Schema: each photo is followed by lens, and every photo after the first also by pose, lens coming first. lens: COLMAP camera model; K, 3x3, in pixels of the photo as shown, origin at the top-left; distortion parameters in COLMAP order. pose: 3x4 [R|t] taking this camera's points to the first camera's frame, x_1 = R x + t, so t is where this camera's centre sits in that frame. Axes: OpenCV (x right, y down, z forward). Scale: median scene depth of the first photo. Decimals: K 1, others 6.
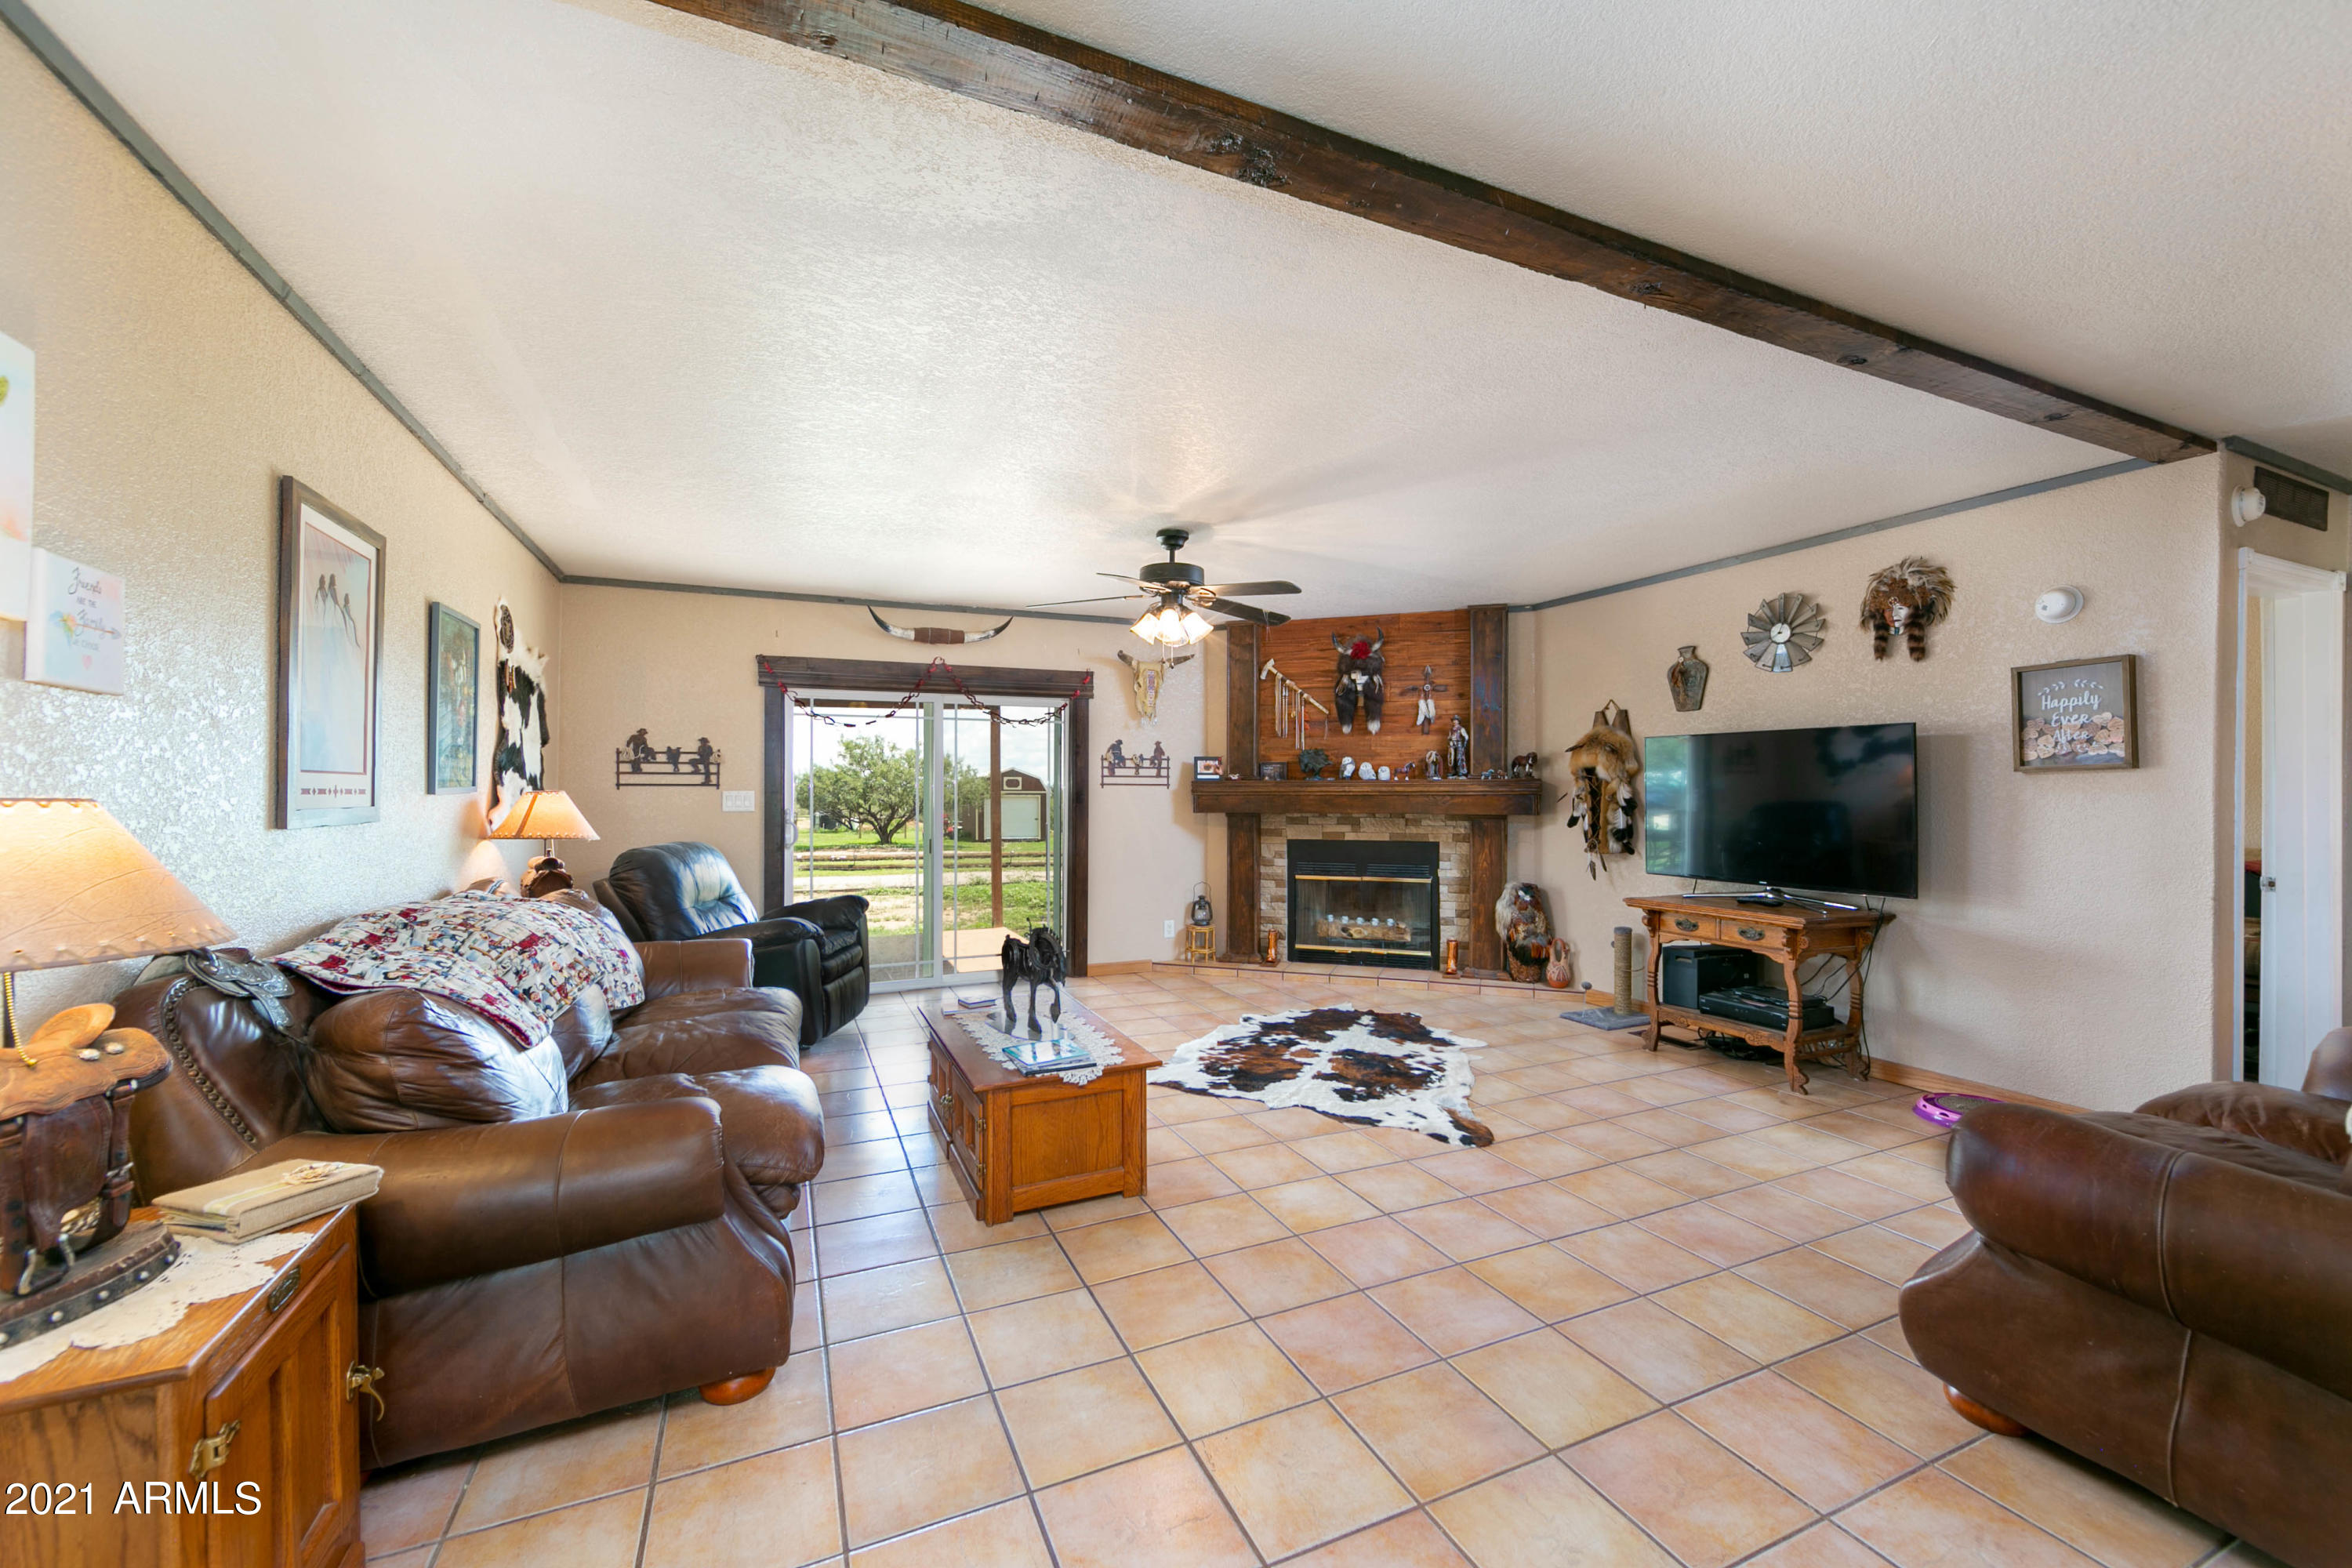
lens RADIAL K [[922.6, 0, 1185.0], [0, 922.6, 783.5], [0, 0, 1]] dist [-0.002441, -0.000161]
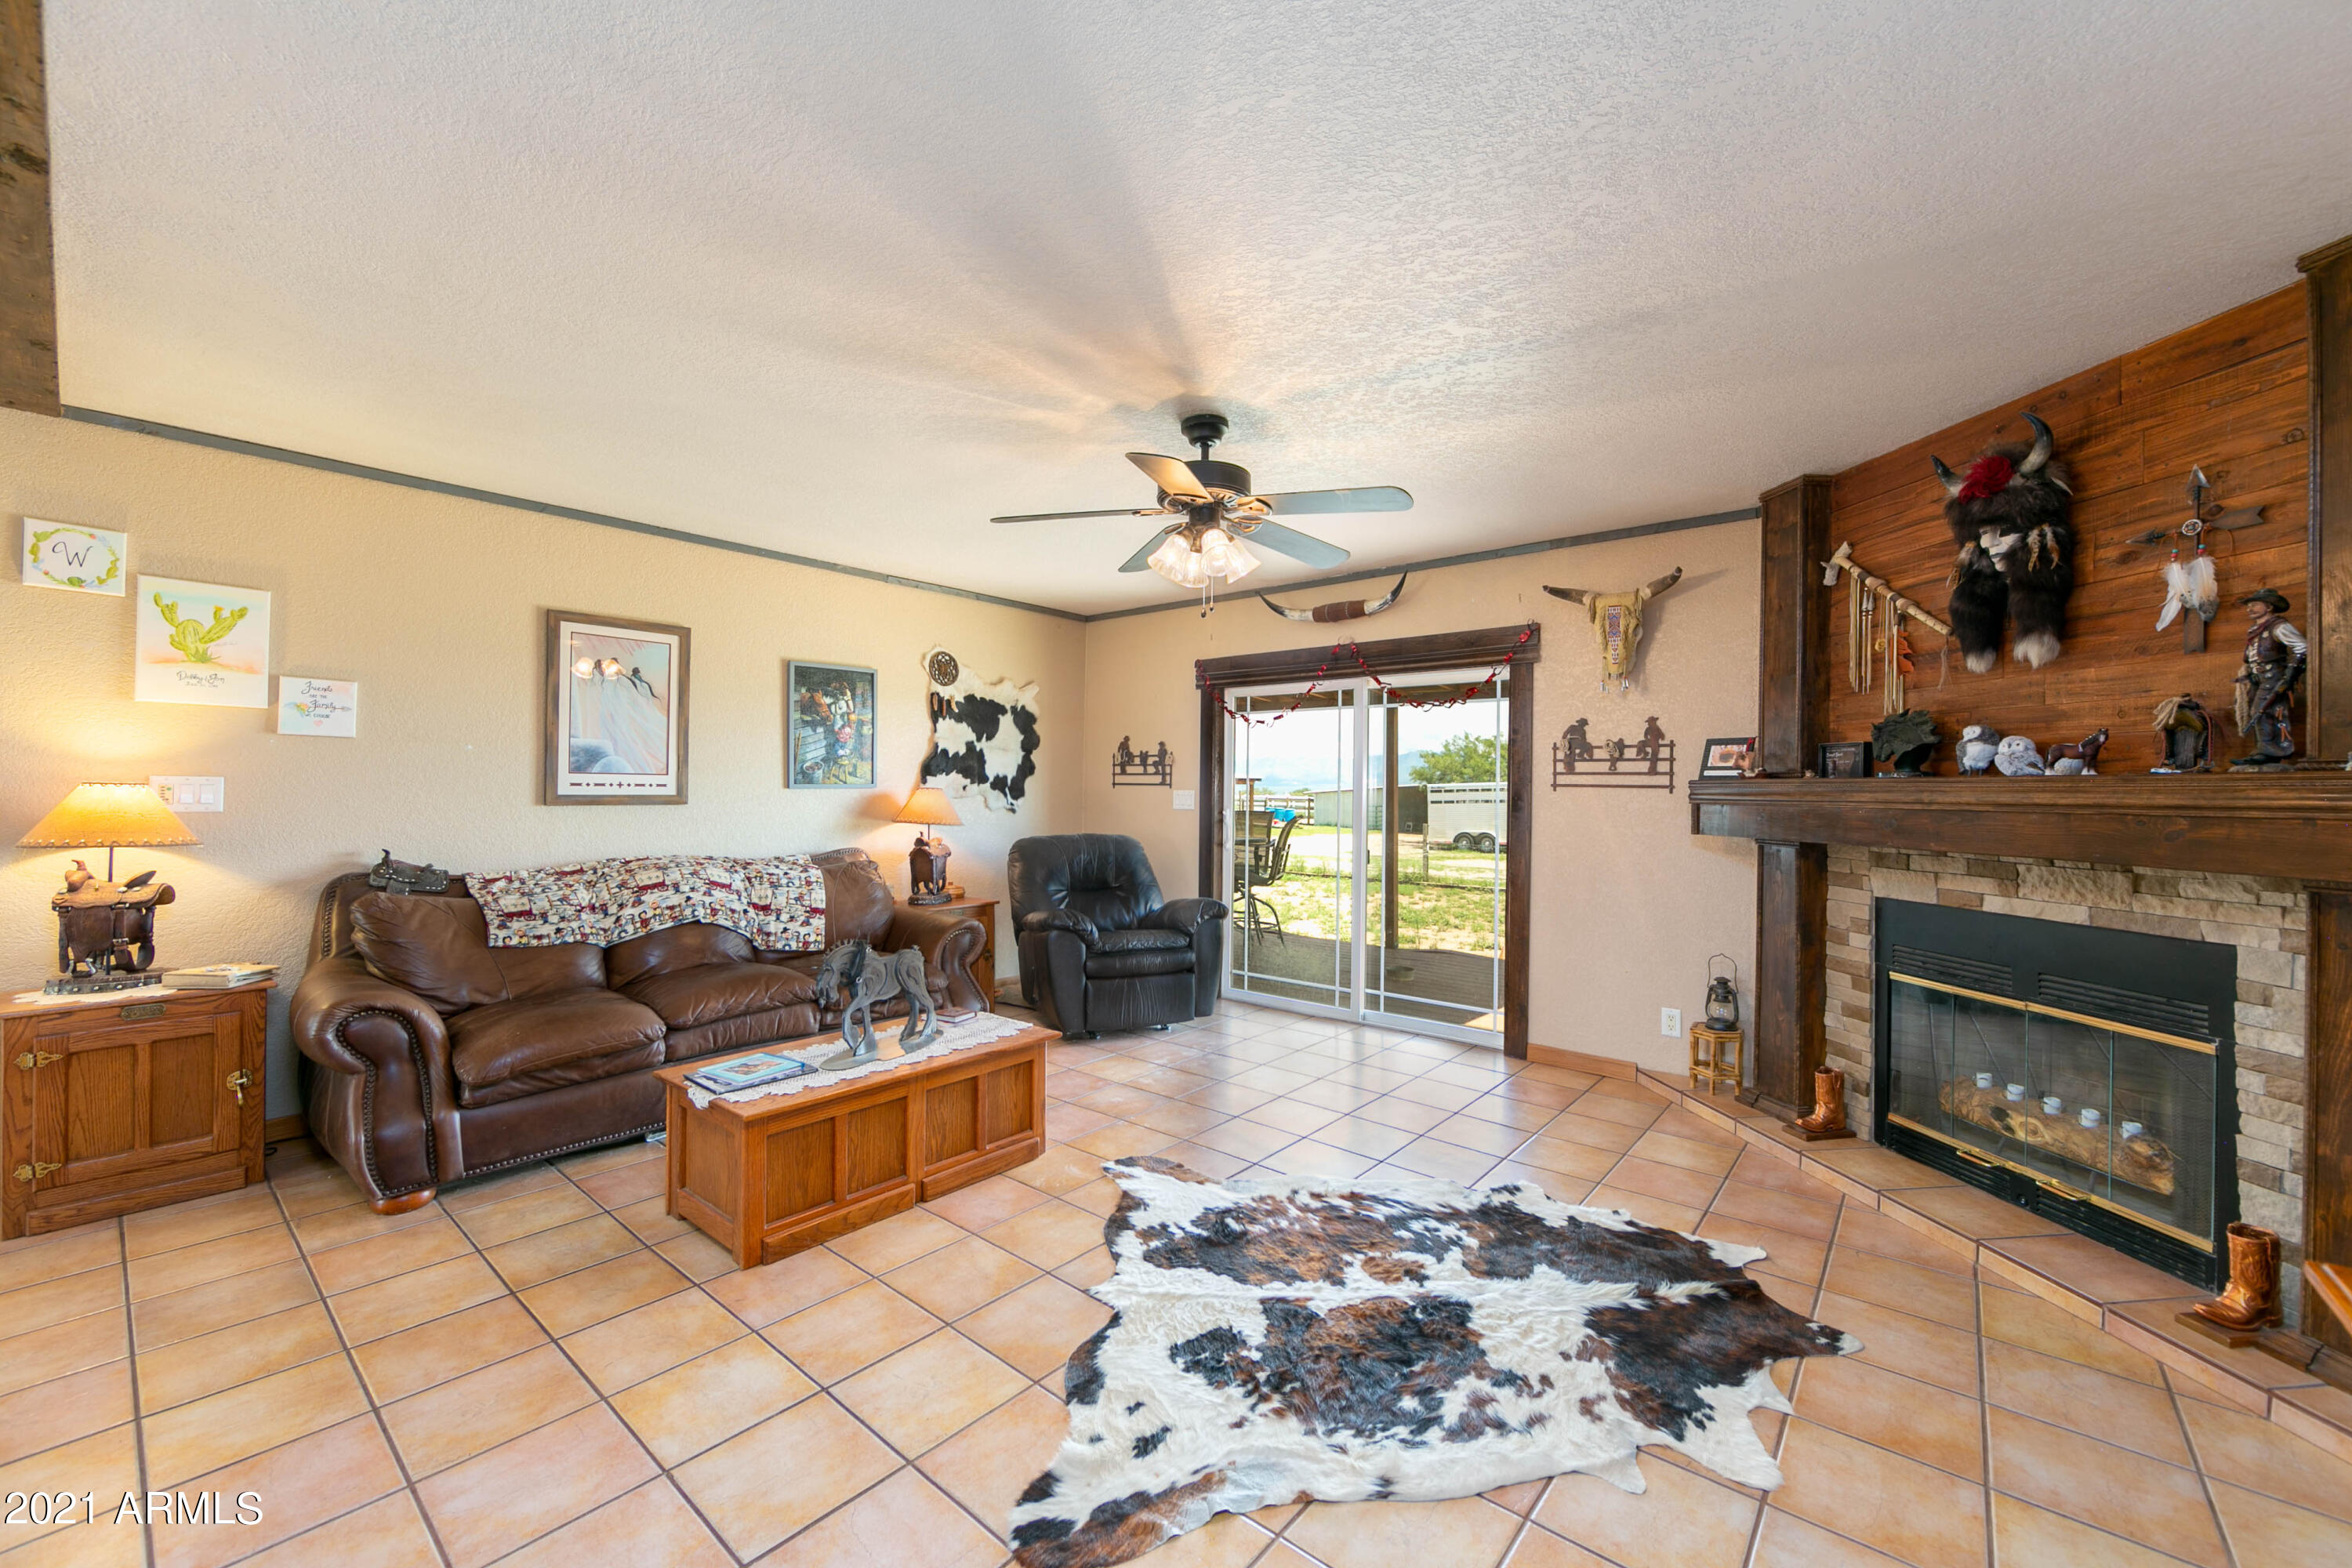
lens RADIAL K [[922.6, 0, 1185.0], [0, 922.6, 783.5], [0, 0, 1]] dist [-0.002441, -0.000161]
pose [[0.434455, 0.000379, -0.900693, 0.491880], [-0.004562, 0.999988, -0.001780, 0.002325], [0.900682, 0.004882, 0.434452, 0.553420]]
